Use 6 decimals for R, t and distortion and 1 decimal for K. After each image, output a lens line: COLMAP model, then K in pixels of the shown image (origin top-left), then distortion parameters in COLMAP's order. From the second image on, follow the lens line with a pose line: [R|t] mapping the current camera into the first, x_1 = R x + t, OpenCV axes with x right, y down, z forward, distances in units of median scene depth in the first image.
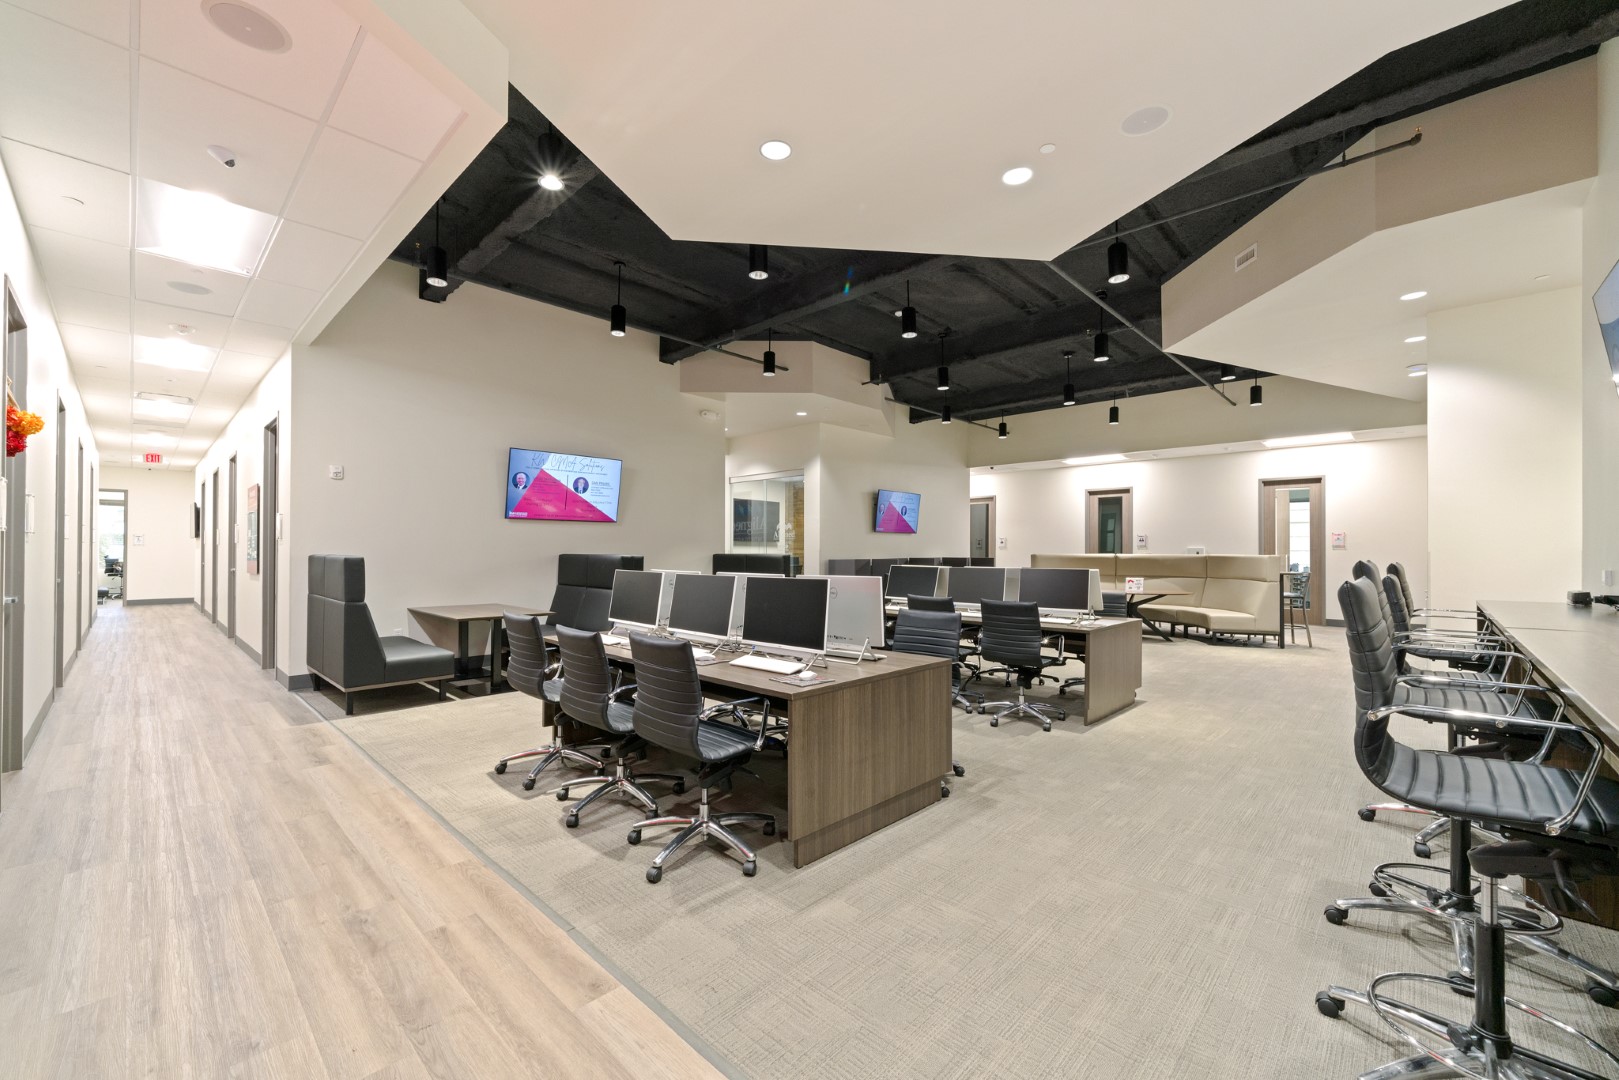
lens RADIAL K [[642.7, 0, 809.2], [0, 642.7, 543.2], [0, 0, 1]] dist [-0.000525, 0.000359]
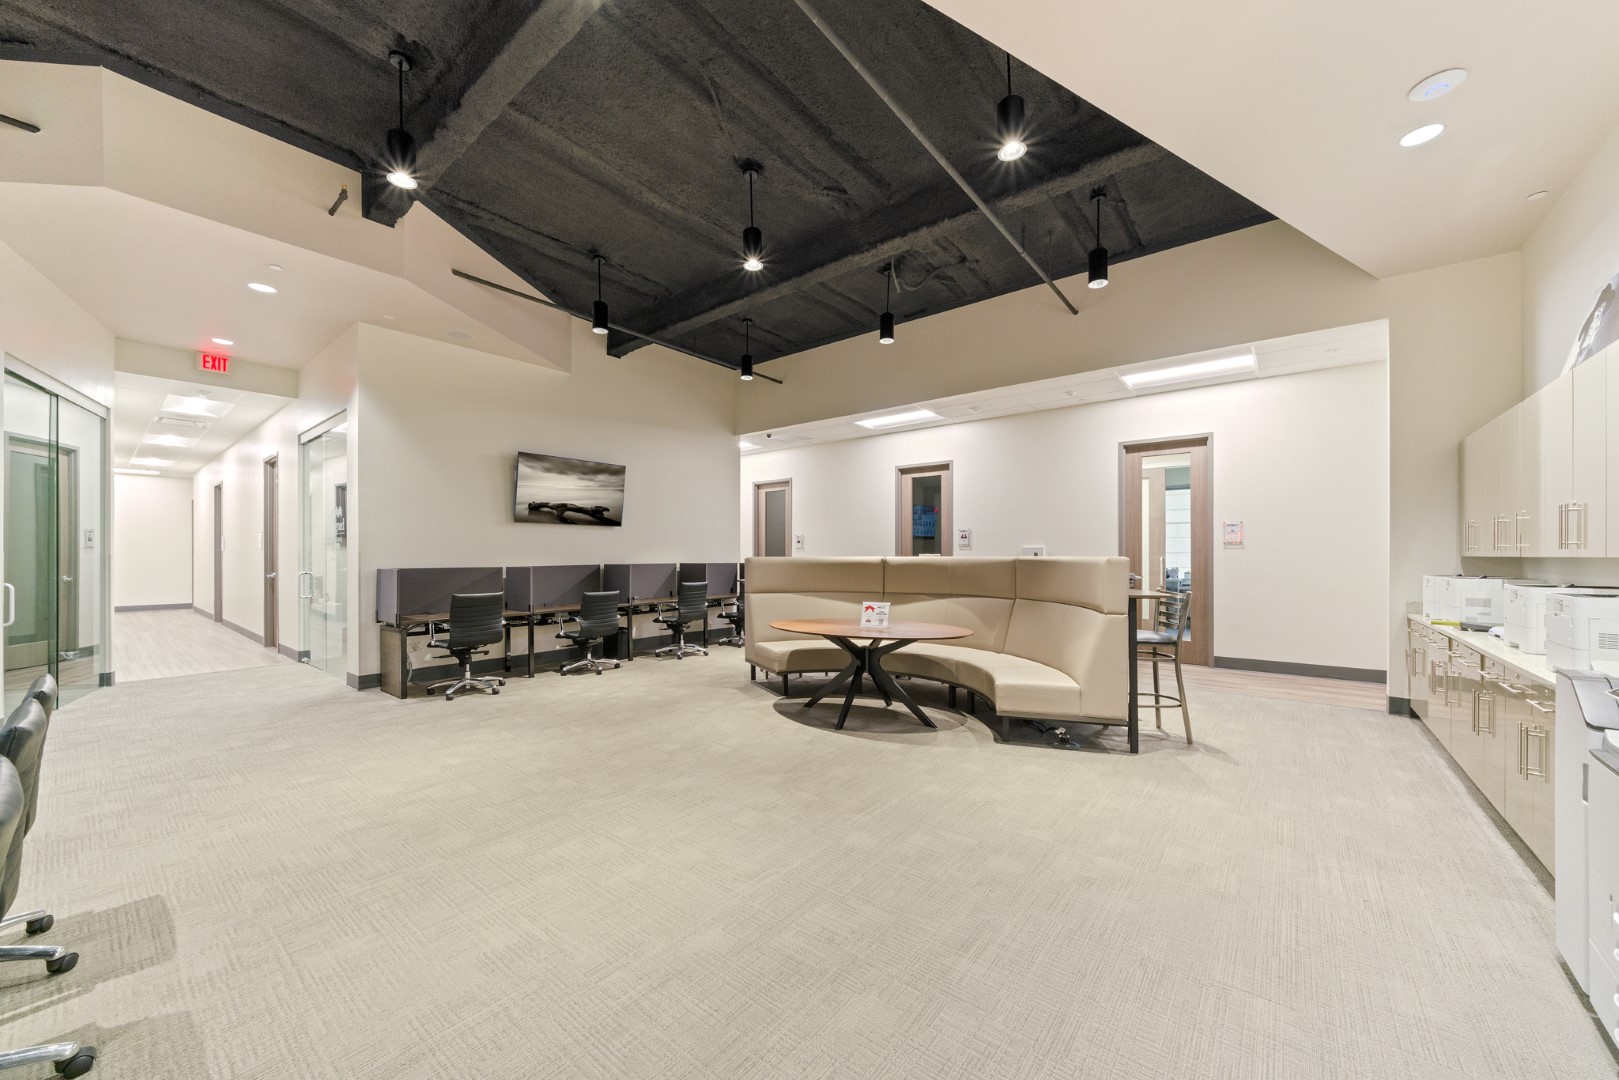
lens RADIAL K [[600.5, 0, 807.7], [0, 600.5, 550.8], [0, 0, 1]] dist [-0.001075, -0.000020]
pose [[0.995841, -0.004986, 0.090974, 0.303528], [0.004717, 0.999984, 0.003173, 0.008089], [-0.090989, -0.002731, 0.995848, 0.386661]]
